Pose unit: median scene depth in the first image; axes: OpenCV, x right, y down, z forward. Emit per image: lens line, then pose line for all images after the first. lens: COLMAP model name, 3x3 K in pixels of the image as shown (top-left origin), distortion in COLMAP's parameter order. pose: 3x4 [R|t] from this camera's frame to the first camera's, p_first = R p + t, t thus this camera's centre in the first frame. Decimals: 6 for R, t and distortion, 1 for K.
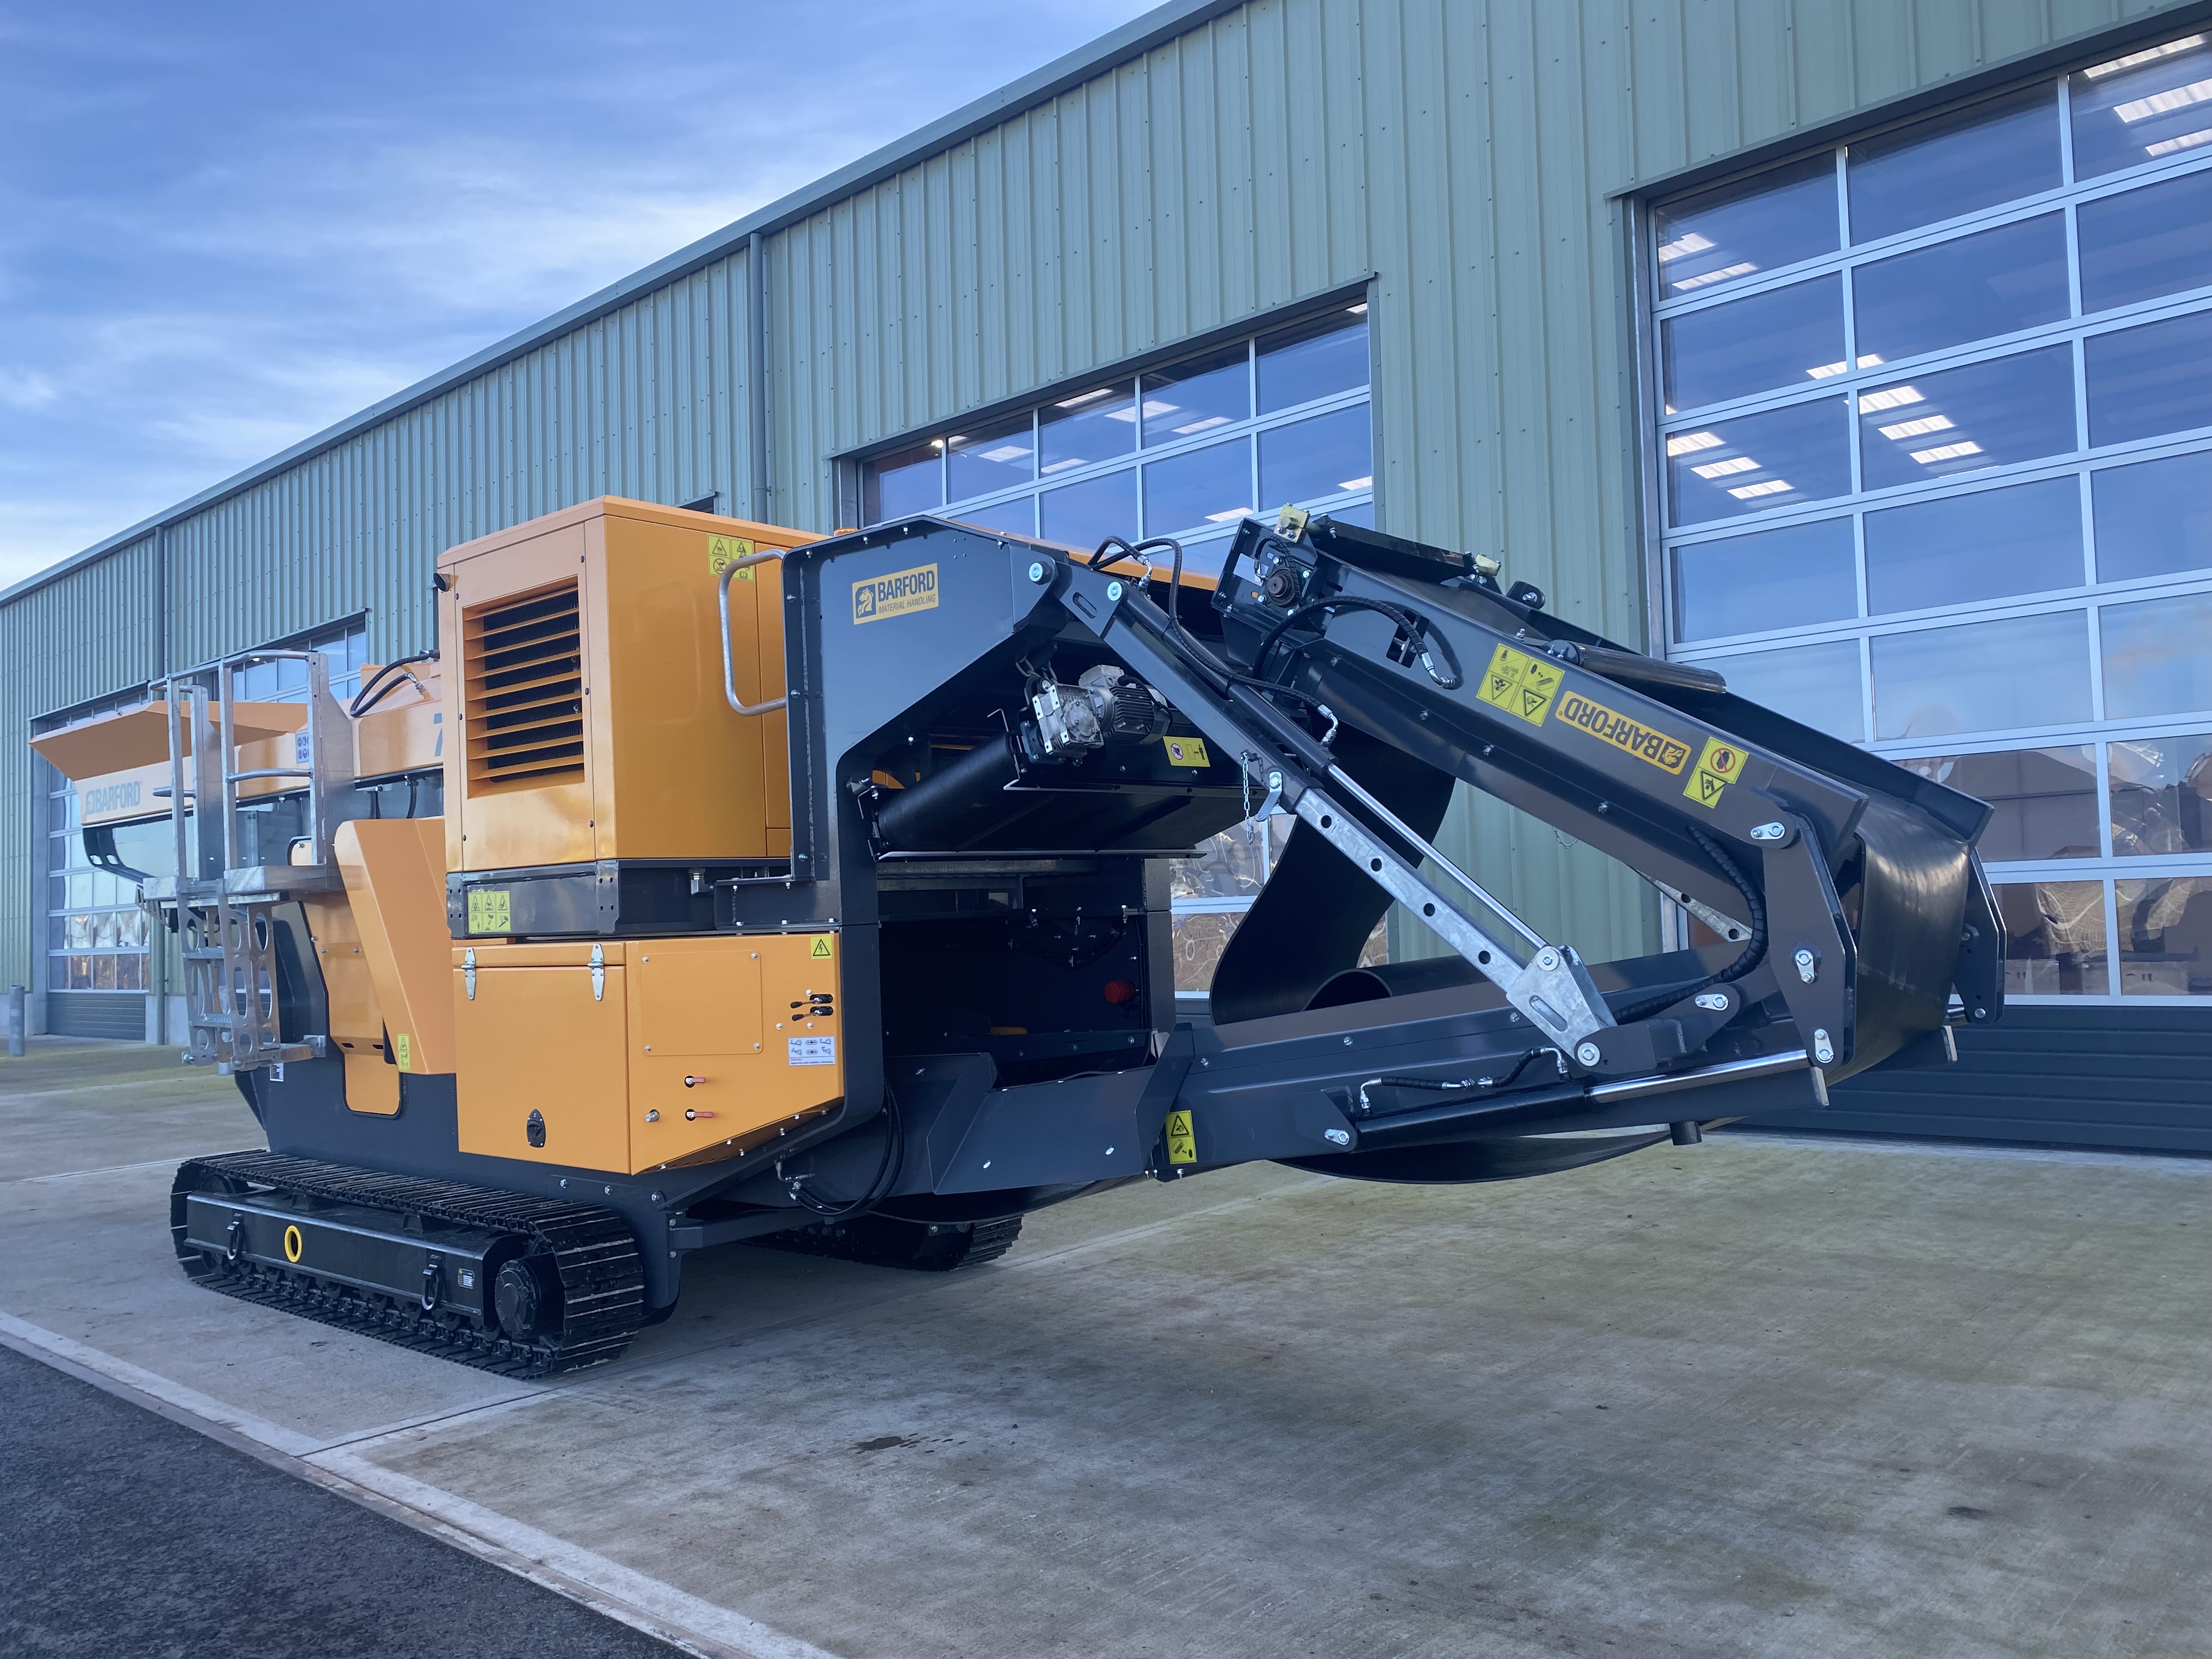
lens RADIAL K [[1677.3, 0, 1103.7], [0, 1677.3, 832.2], [0, 0, 1]] dist [0.035105, -0.040478]
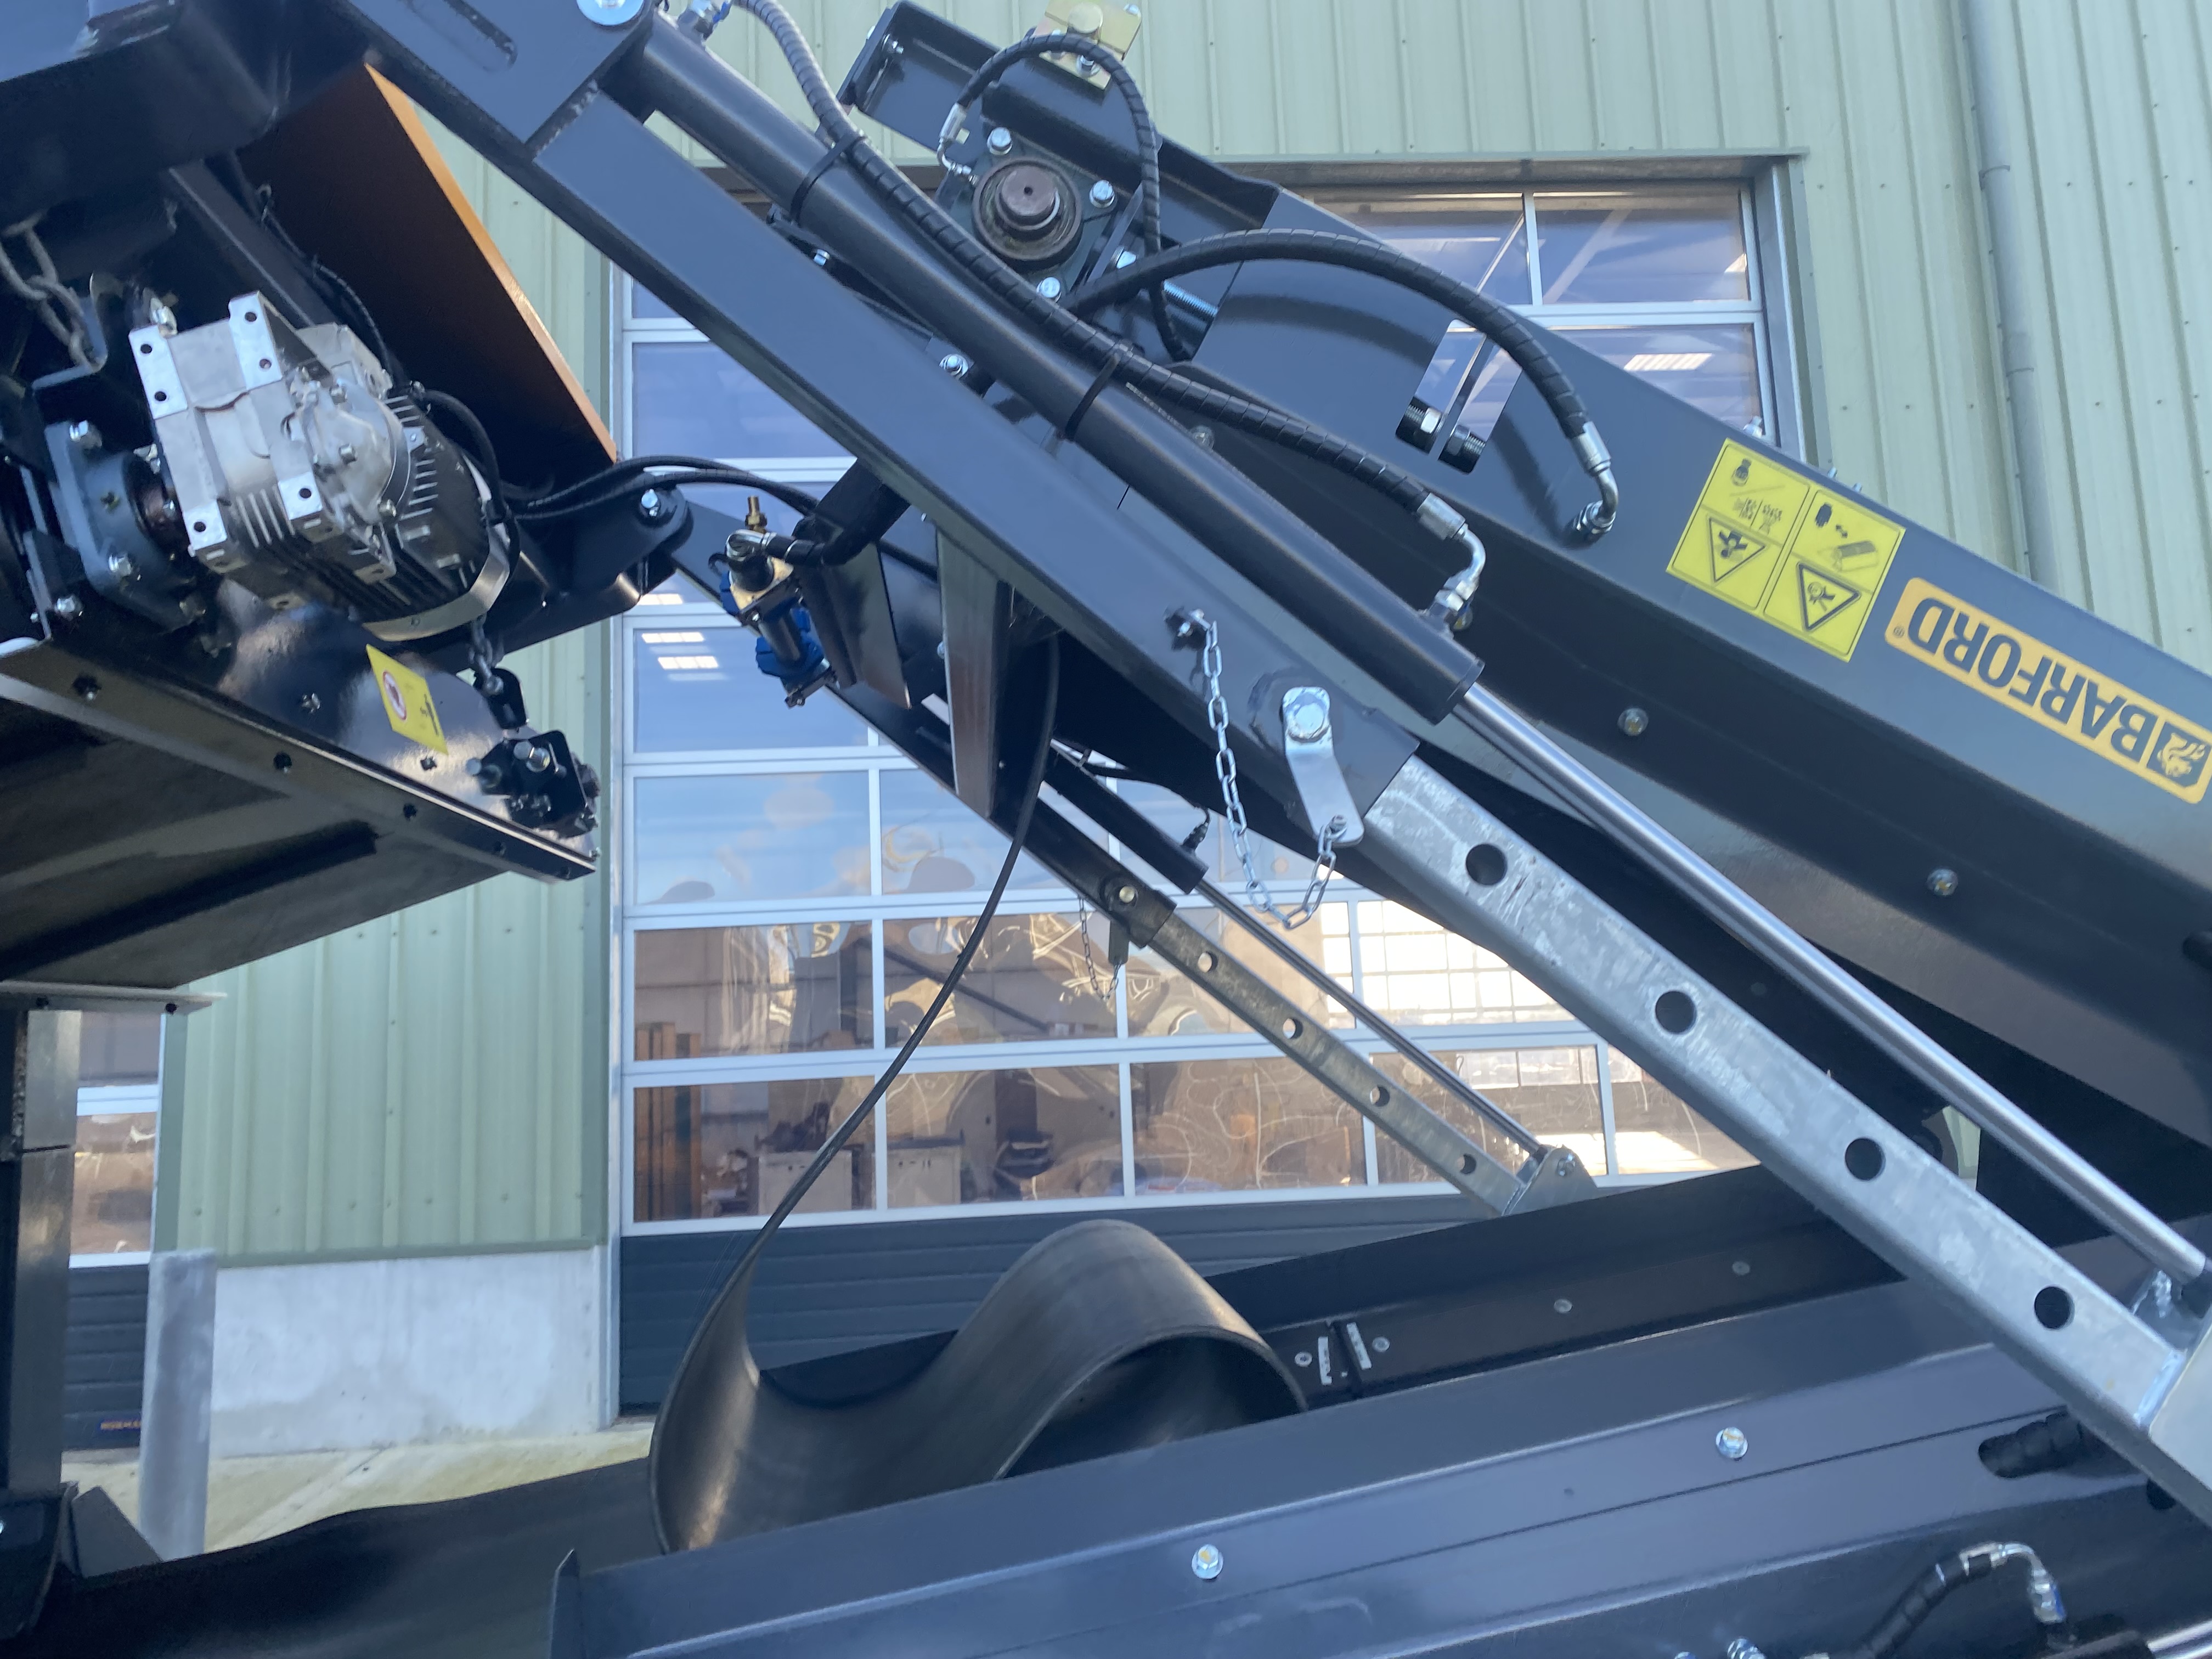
lens RADIAL K [[1677.3, 0, 1116.7], [0, 1677.3, 780.0], [0, 0, 1]] dist [0.035105, -0.040478]
pose [[0.707773, 0.116410, 0.696783, -0.125228], [-0.018393, 0.989032, -0.146552, 0.023945], [-0.706200, 0.090910, 0.702151, 0.849791]]
